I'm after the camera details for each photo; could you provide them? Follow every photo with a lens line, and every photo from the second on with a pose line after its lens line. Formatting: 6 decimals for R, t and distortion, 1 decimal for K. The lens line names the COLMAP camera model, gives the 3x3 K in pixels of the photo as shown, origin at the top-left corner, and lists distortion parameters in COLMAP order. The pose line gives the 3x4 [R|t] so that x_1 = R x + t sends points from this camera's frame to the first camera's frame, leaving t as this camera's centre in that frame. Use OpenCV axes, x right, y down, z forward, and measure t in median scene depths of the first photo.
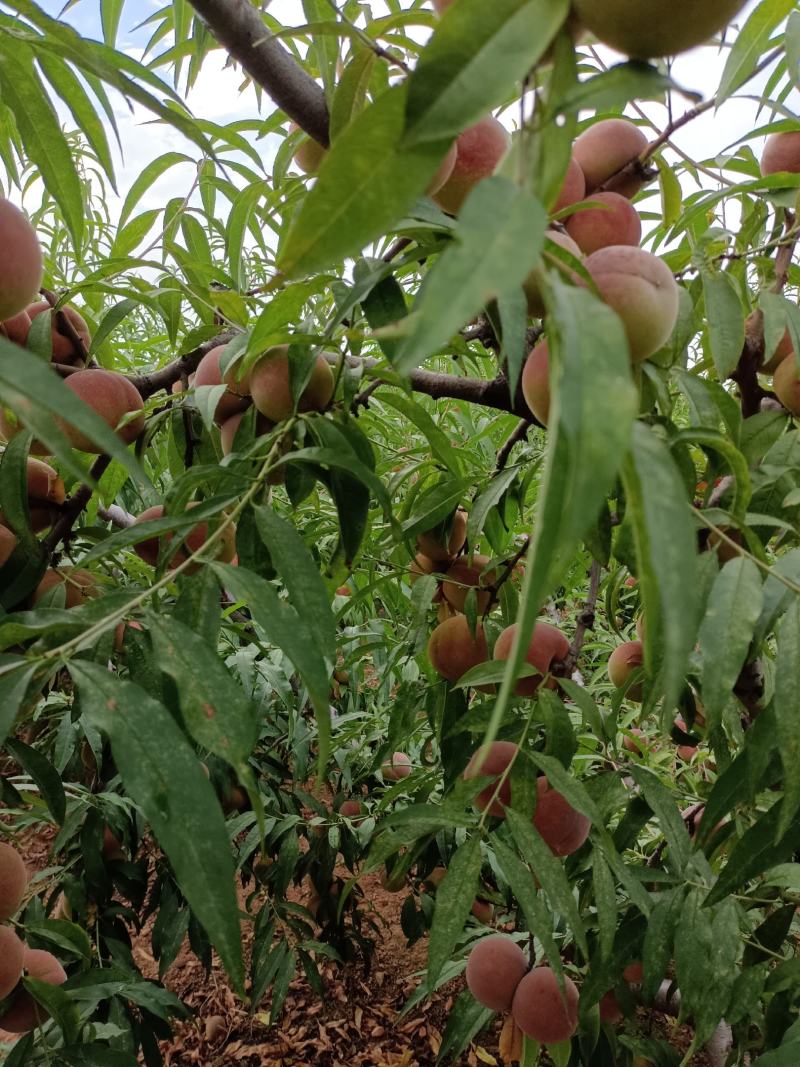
lens RADIAL K [[750.5, 0, 404.7], [0, 750.5, 537.4], [0, 0, 1]] dist [0.318045, -0.000259]
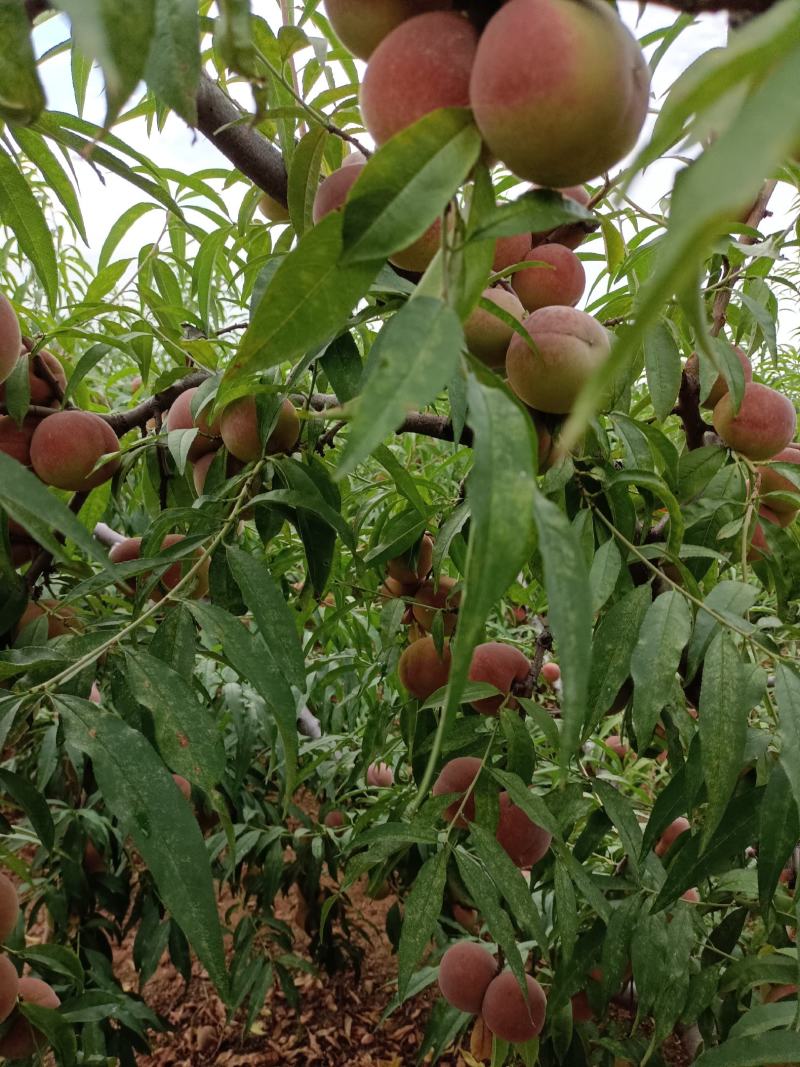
lens RADIAL K [[827.6, 0, 400.0], [0, 827.6, 533.5], [0, 0, 1]] dist [0.431684, -0.085343]
pose [[0.999750, -0.017064, -0.014441, 0.054930], [0.017505, 0.999365, 0.031022, -0.078293], [0.013902, -0.031267, 0.999414, -0.152216]]
